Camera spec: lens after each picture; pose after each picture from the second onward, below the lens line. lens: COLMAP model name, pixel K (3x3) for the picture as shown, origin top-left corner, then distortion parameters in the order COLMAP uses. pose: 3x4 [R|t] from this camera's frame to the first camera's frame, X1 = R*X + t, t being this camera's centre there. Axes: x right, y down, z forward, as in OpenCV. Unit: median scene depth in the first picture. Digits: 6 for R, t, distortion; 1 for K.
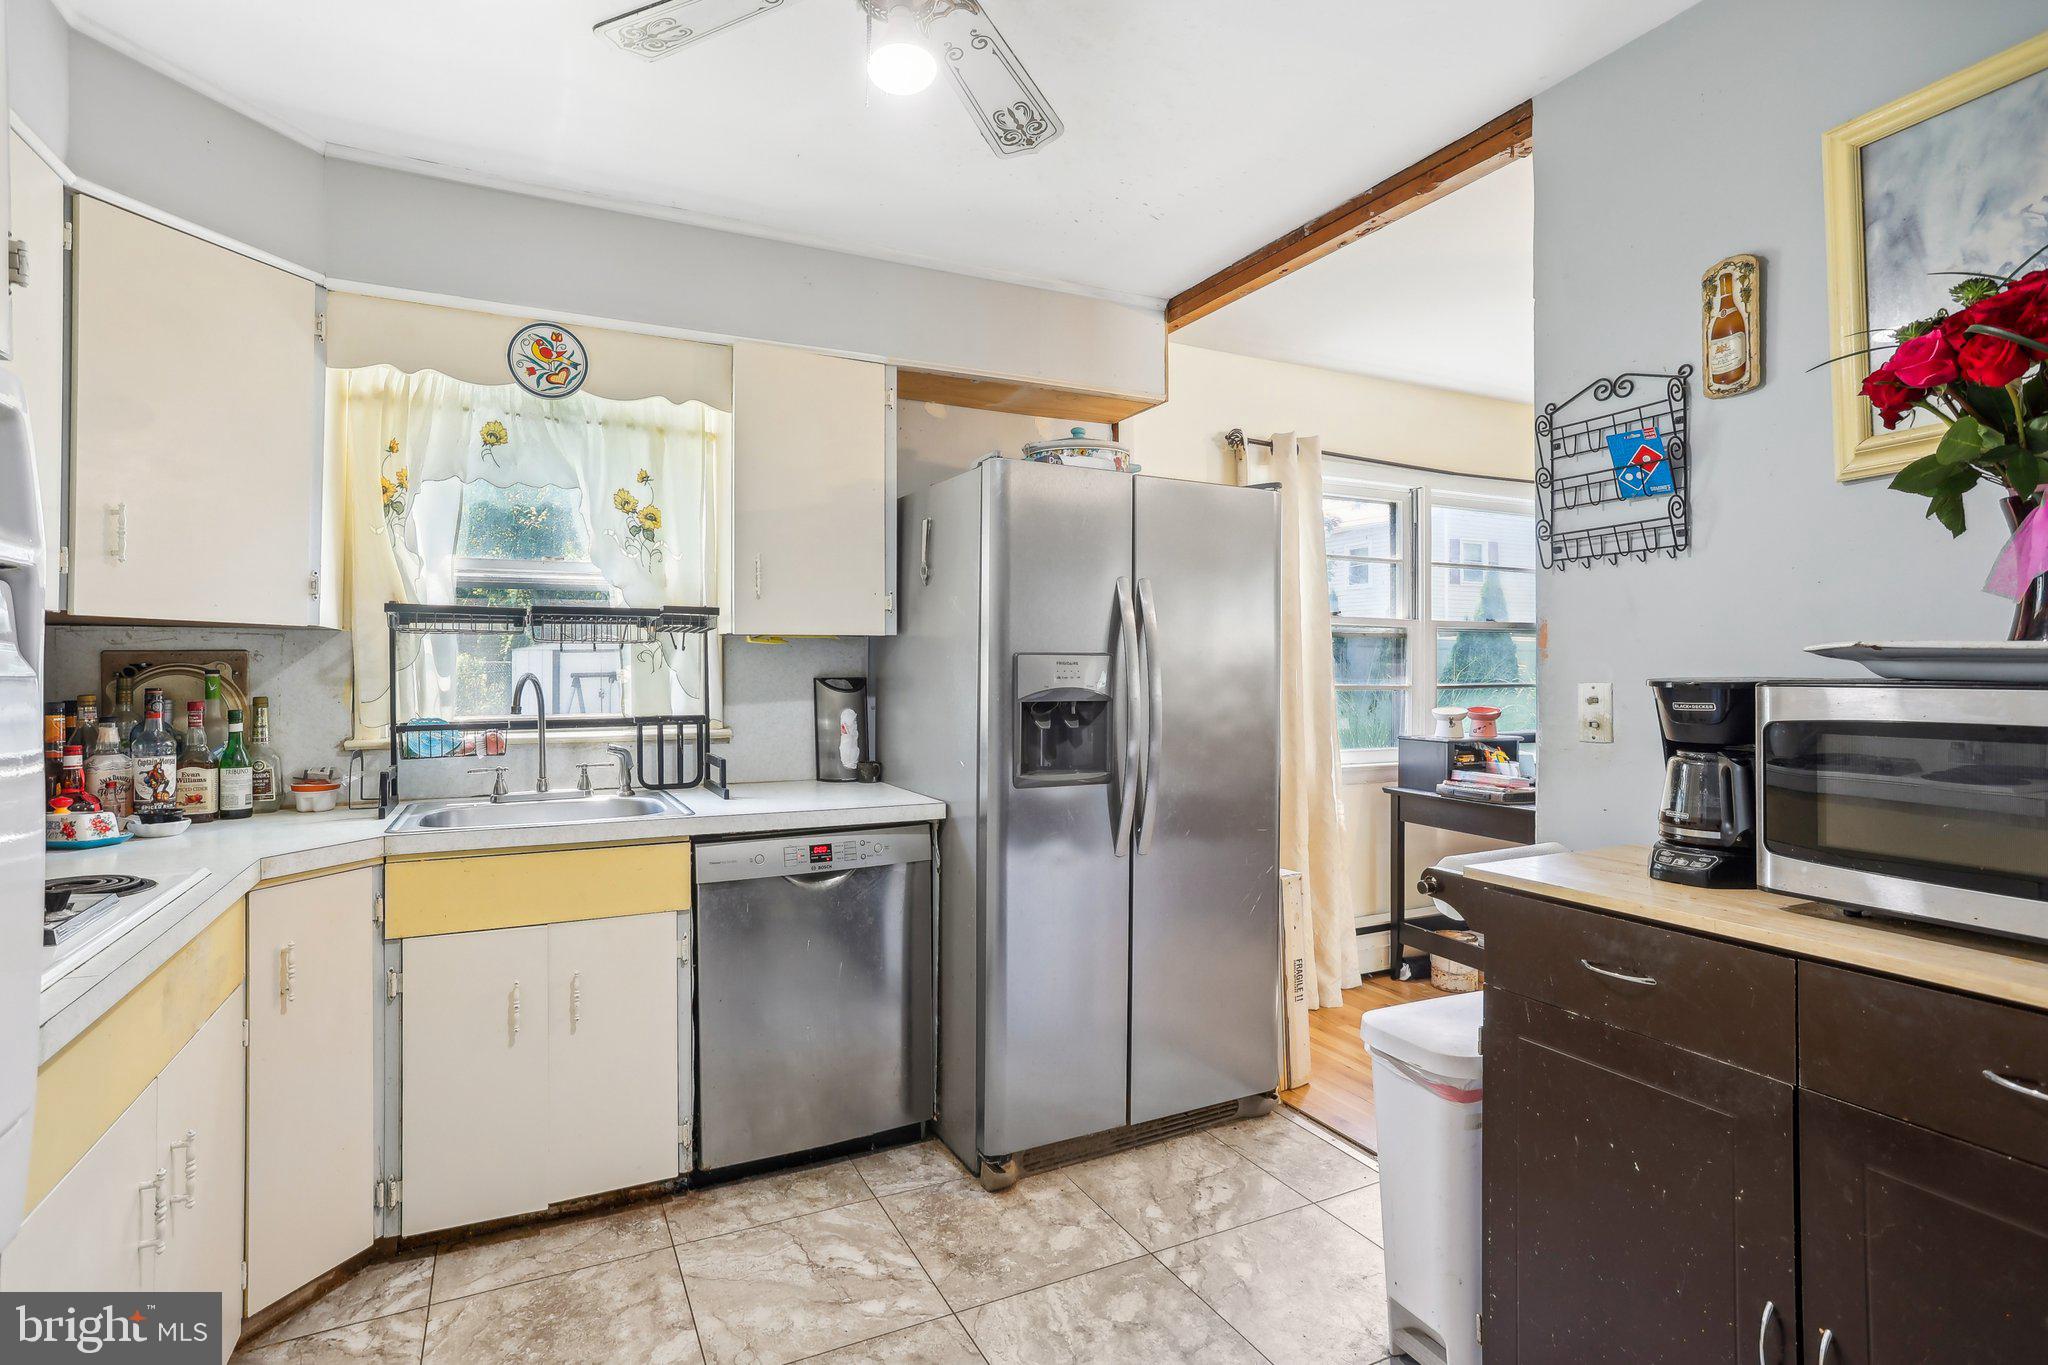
lens RADIAL K [[1005.1, 0, 1024.7], [0, 1005.1, 668.3], [0, 0, 1]] dist [-0.002593, 0.008847]
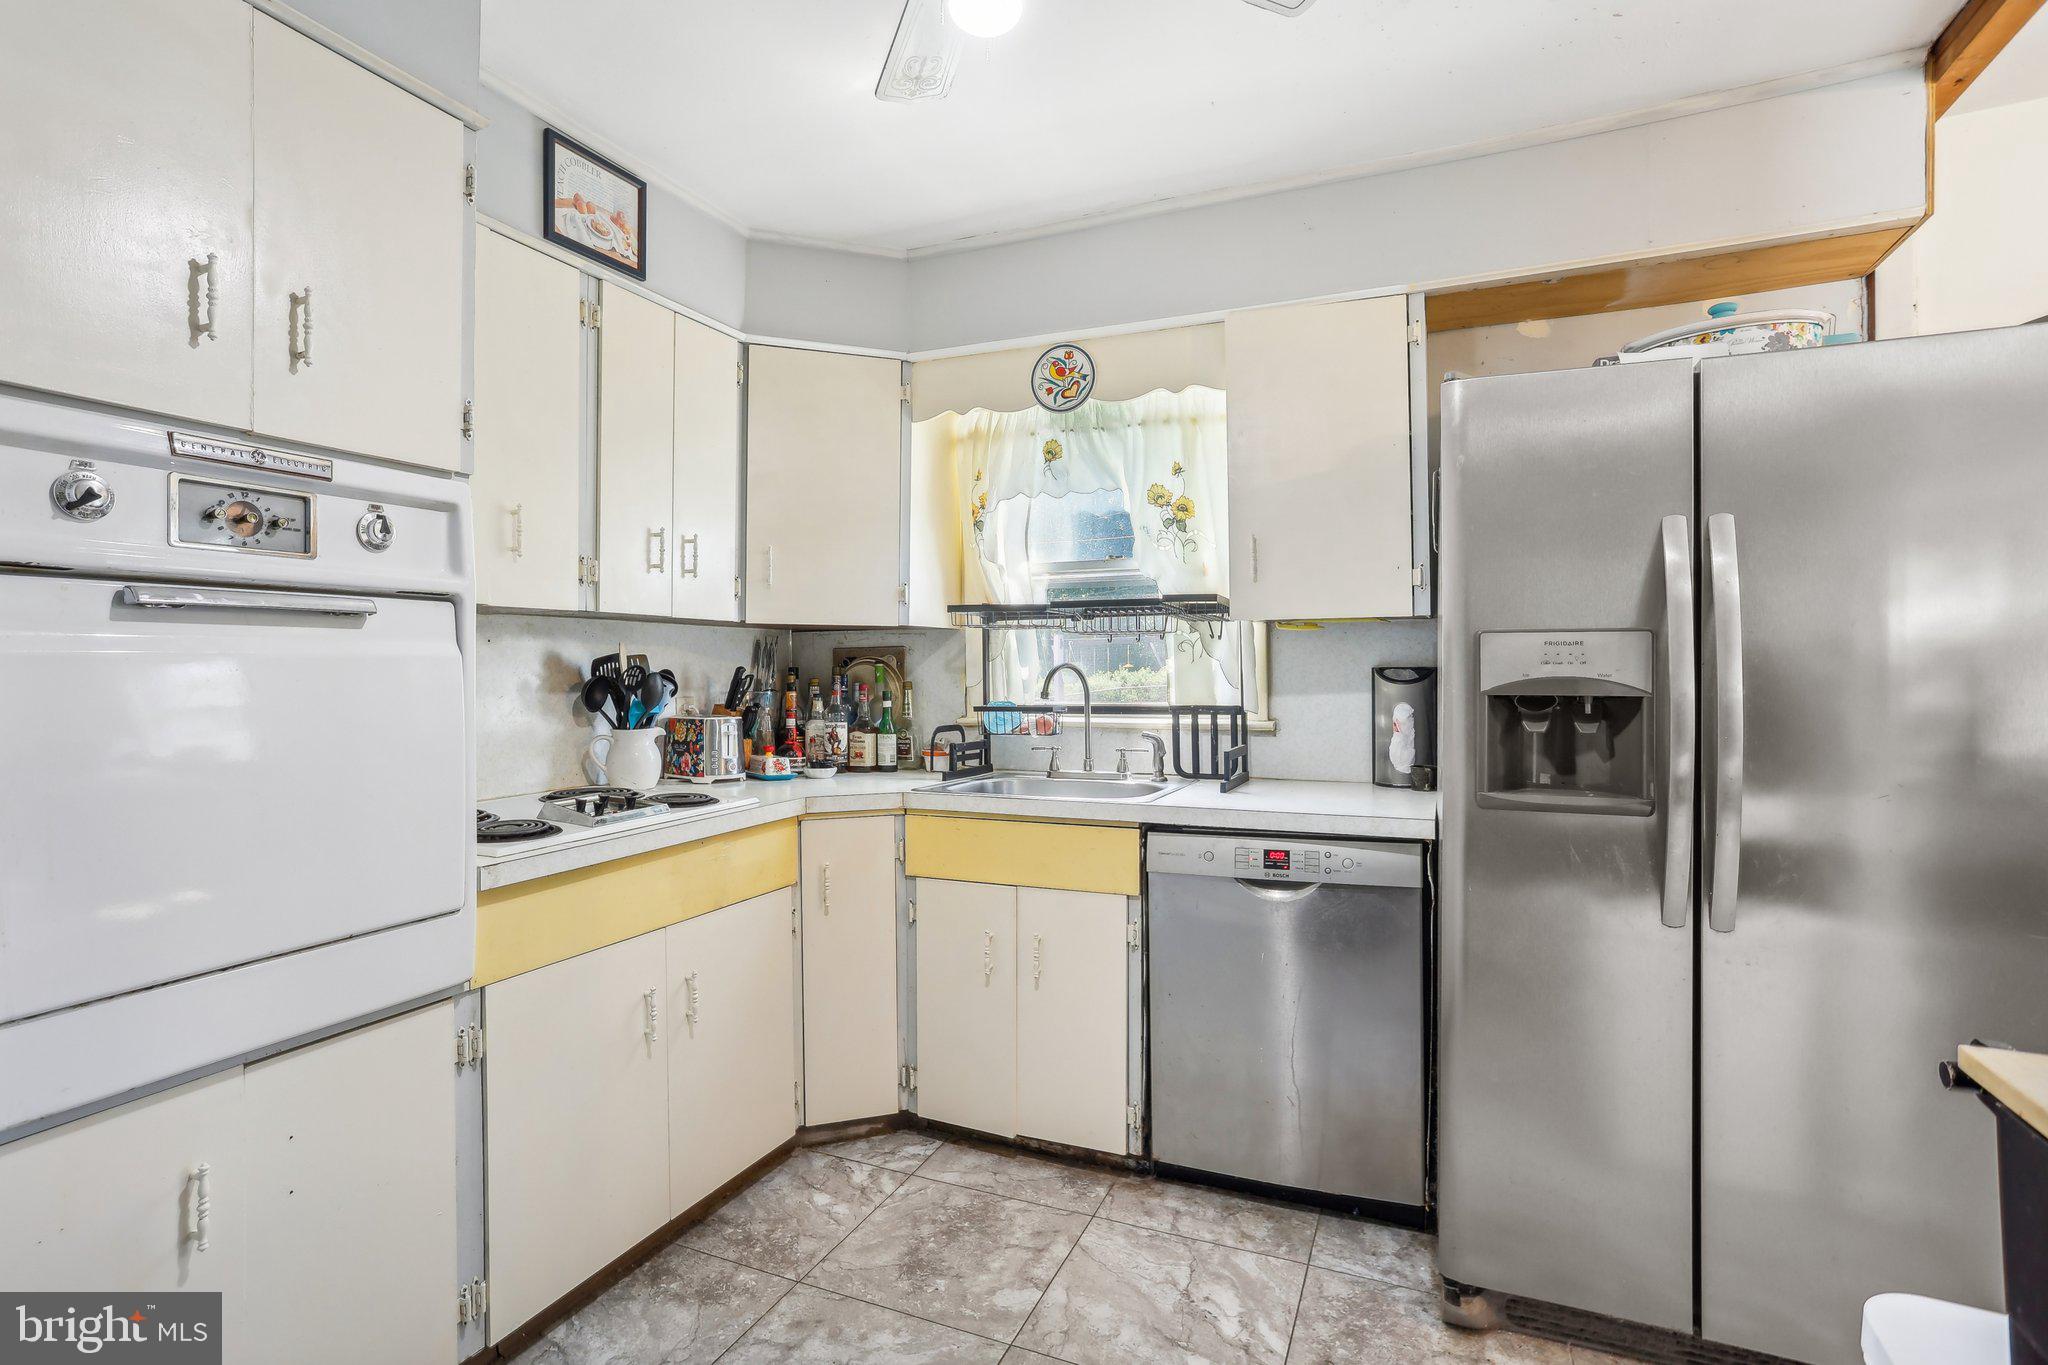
lens RADIAL K [[1027.9, 0, 1017.1], [0, 1027.9, 672.1], [0, 0, 1]] dist [-0.017290, 0.006329]
pose [[0.640869, -0.001027, -0.767650, 0.370229], [0.002805, 0.999996, 0.001004, 0.015195], [0.767645, -0.002797, 0.640869, 0.247573]]
